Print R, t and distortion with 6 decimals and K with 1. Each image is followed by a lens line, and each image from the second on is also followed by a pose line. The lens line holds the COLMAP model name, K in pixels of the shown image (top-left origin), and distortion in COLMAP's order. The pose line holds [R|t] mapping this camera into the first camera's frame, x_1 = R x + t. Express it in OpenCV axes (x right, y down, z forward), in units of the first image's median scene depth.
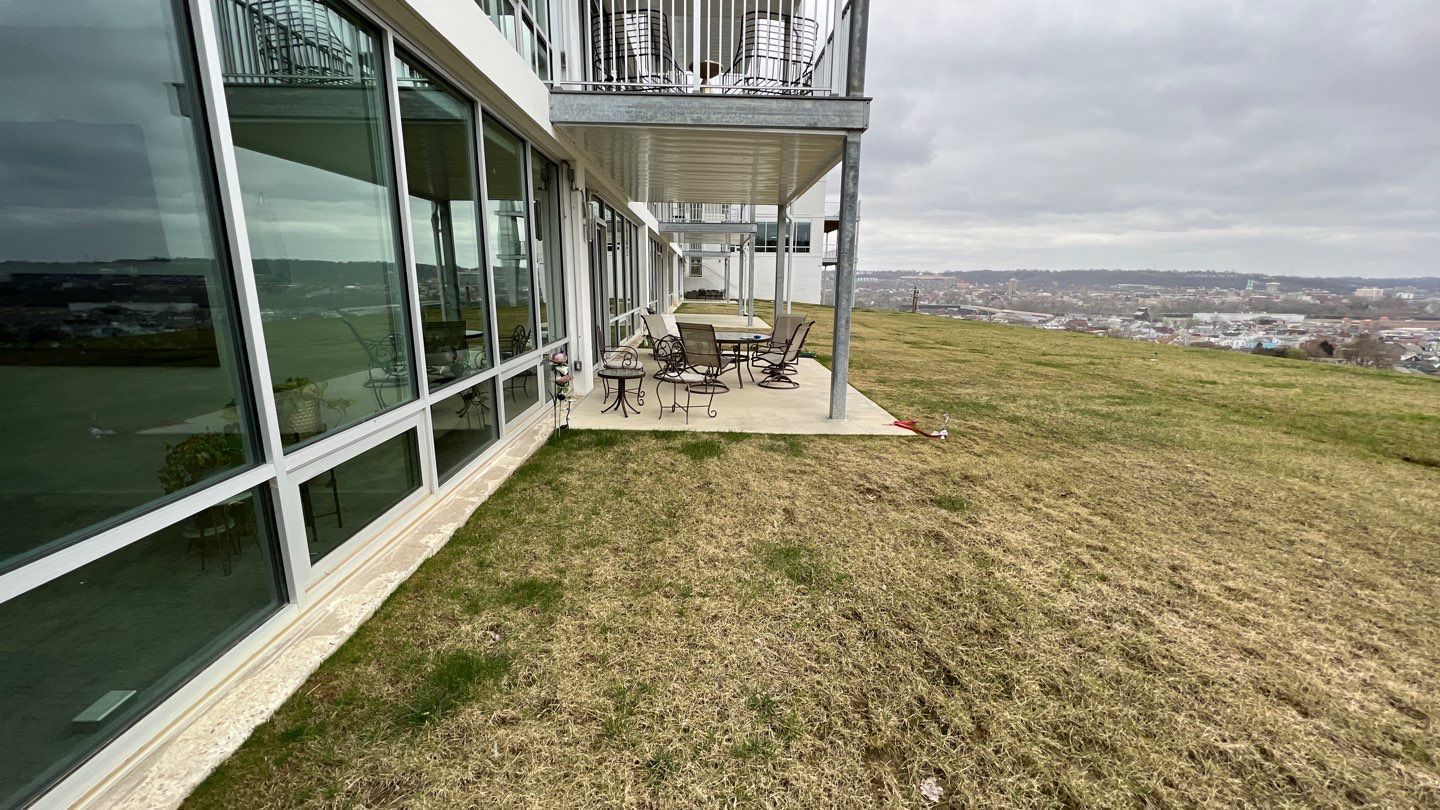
lens RADIAL K [[574.9, 0, 726.2], [0, 574.9, 401.9], [0, 0, 1]] dist [-0.001910, -0.000385]
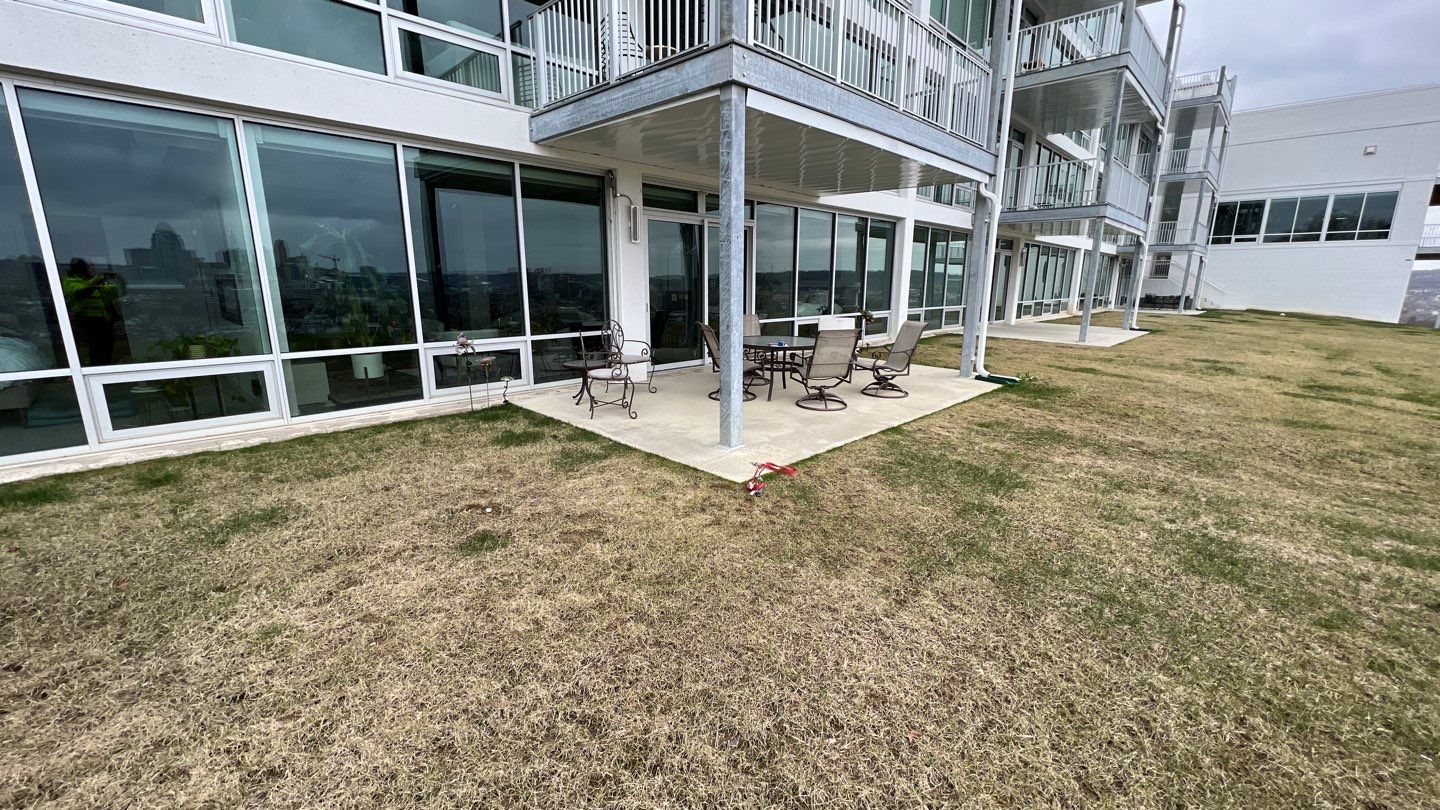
lens RADIAL K [[574.9, 0, 726.2], [0, 574.9, 401.9], [0, 0, 1]] dist [-0.001910, -0.000385]
pose [[0.698478, 0.141781, -0.701446, 0.853080], [-0.147138, 0.987688, 0.053123, -0.084185], [0.700342, 0.066104, 0.710740, 0.472360]]
